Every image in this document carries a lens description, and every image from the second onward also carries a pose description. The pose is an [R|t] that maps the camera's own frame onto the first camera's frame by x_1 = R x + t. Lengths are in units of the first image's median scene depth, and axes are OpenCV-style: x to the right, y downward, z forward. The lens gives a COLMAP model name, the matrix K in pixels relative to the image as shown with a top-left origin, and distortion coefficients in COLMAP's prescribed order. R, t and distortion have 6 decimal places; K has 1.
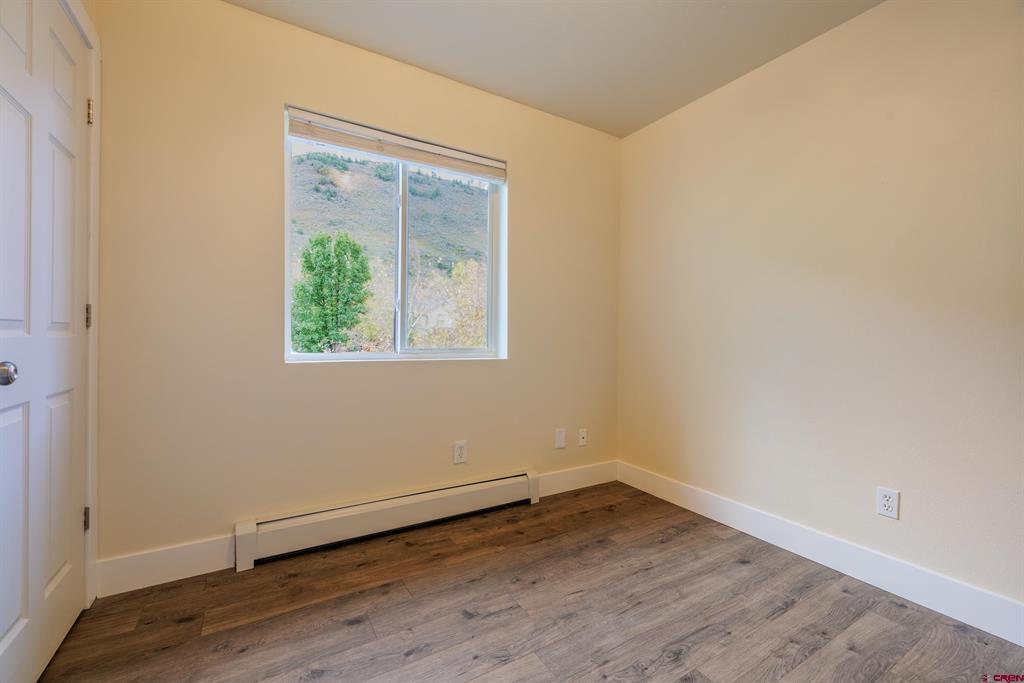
lens RADIAL K [[429.3, 0, 517.4], [0, 429.3, 337.8], [0, 0, 1]] dist [0.000461, 0.000239]
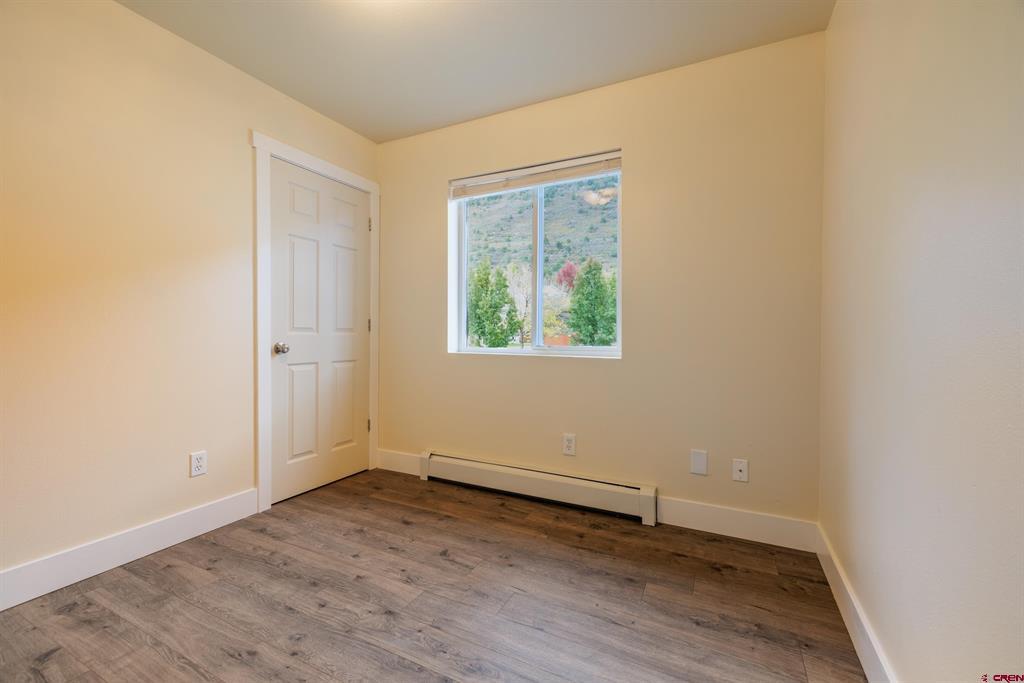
lens RADIAL K [[429.3, 0, 502.0], [0, 429.3, 334.9], [0, 0, 1]] dist [0.000461, 0.000239]
pose [[0.520464, -0.004547, -0.853872, 0.810057], [-0.003230, 0.999968, -0.007294, 0.006932], [0.853878, 0.006555, 0.520433, 0.367536]]
